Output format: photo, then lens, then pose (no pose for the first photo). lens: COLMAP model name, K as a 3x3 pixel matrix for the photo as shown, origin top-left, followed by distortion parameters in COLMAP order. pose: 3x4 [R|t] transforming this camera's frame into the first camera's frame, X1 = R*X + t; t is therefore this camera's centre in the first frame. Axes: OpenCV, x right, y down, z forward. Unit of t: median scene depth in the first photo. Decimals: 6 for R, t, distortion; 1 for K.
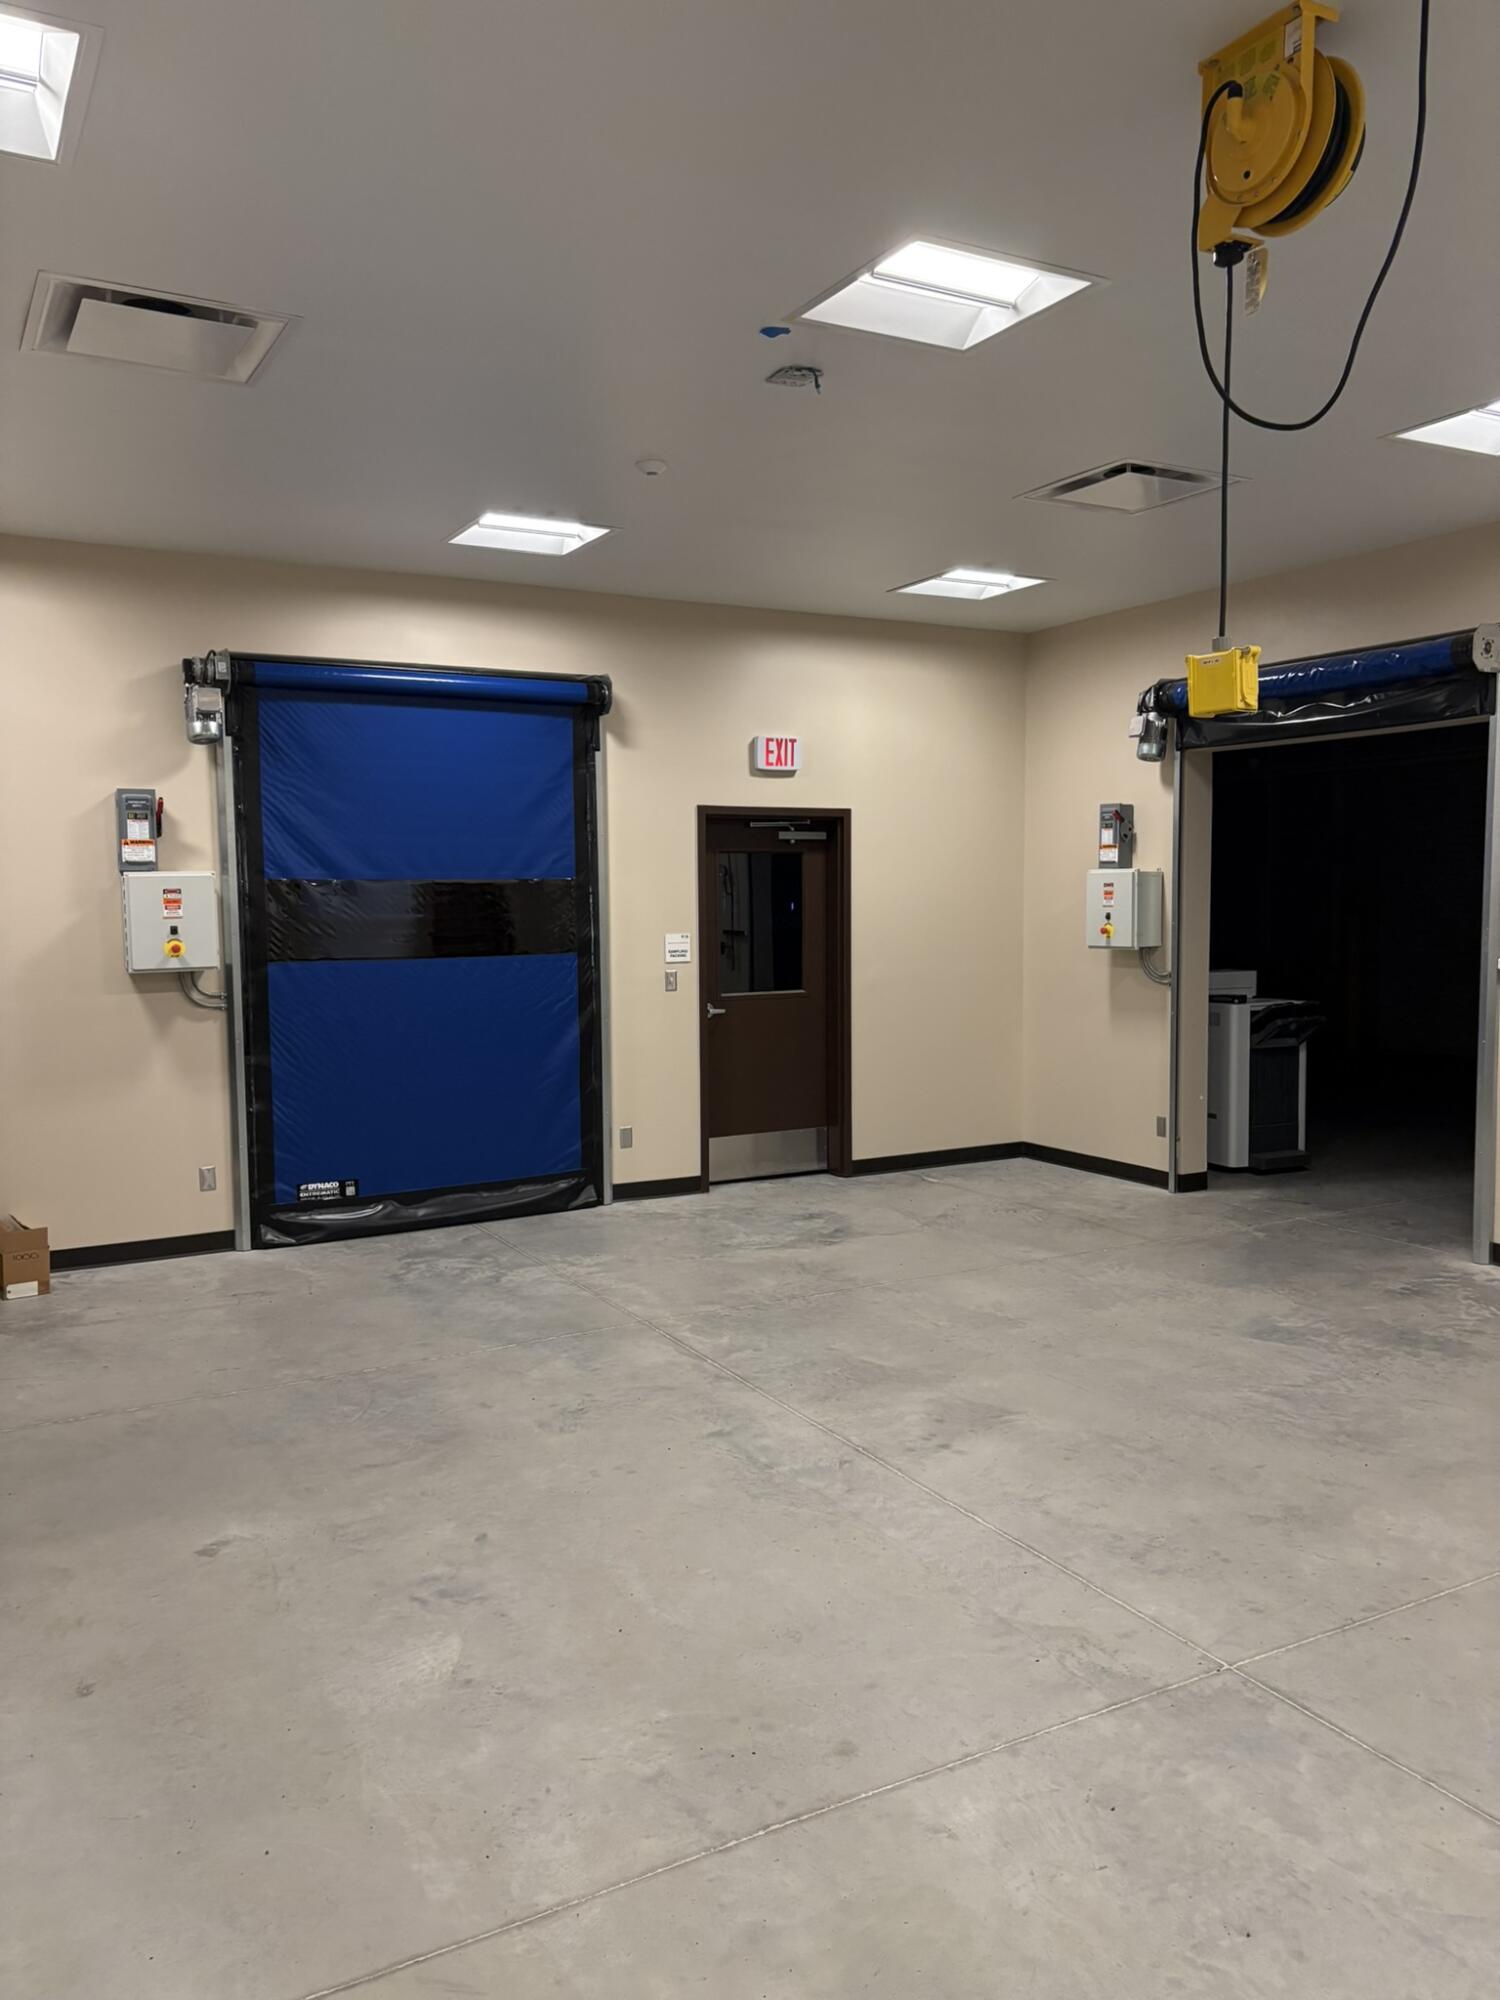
lens RADIAL K [[1508.5, 0, 749.9], [0, 1508.5, 999.9], [0, 0, 1]] dist [-0.010369, -0.013856]
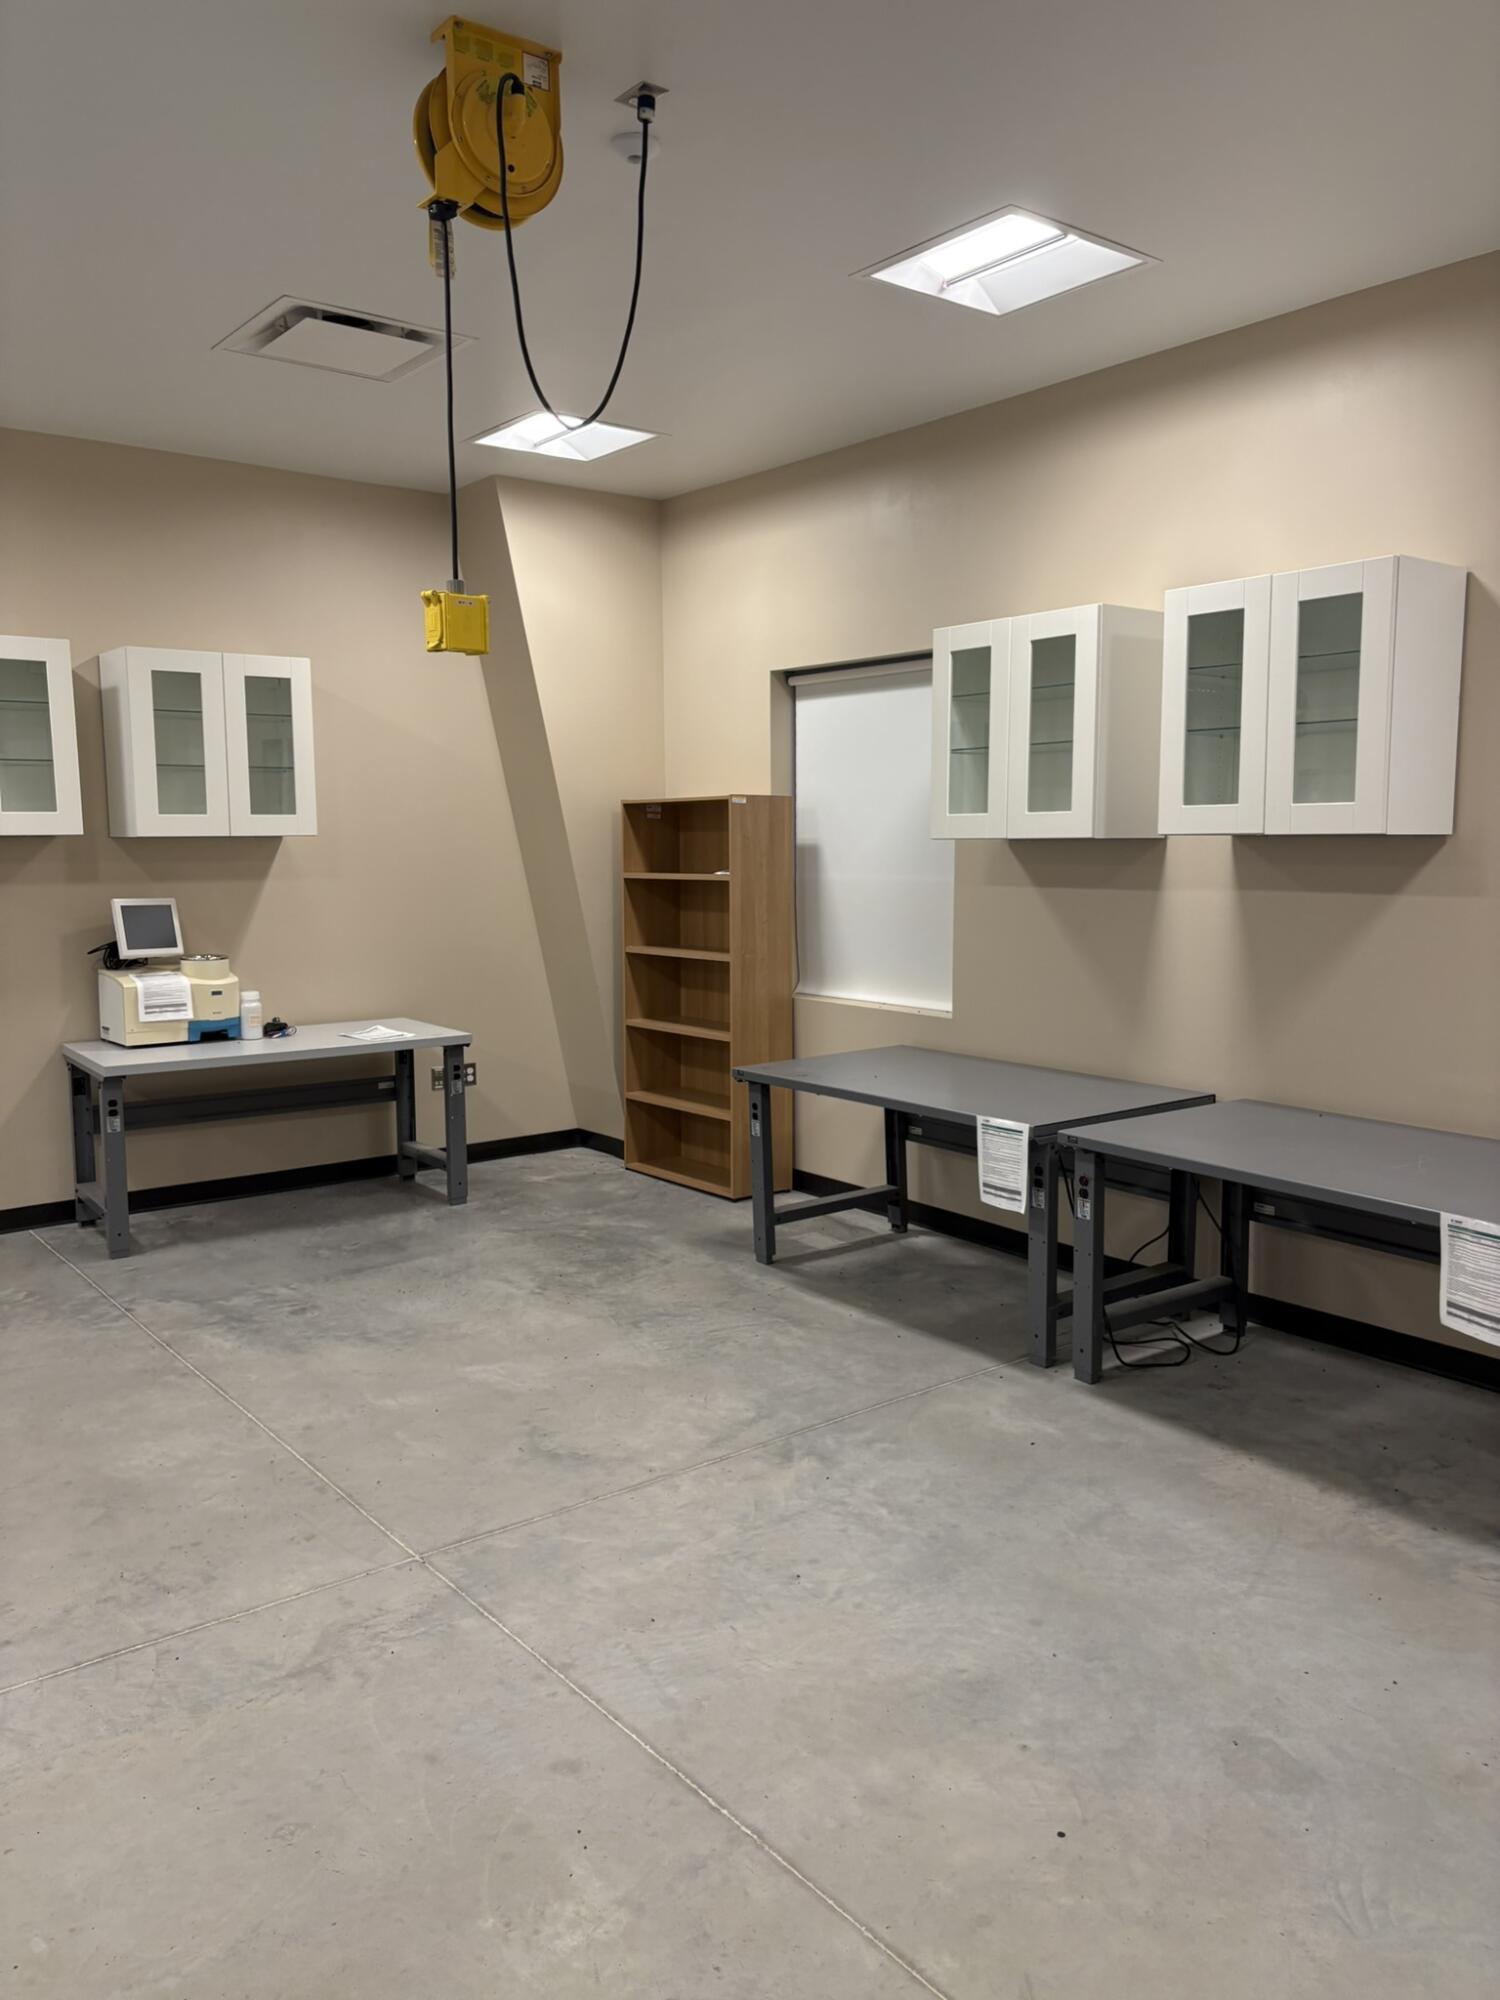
lens RADIAL K [[1508.5, 0, 750.5], [0, 1508.5, 1001.5], [0, 0, 1]] dist [-0.010369, -0.013856]
pose [[-0.150190, -0.109785, 0.982543, -0.756956], [0.082491, 0.988958, 0.123112, -0.059692], [-0.985210, 0.099542, -0.139476, 0.922205]]
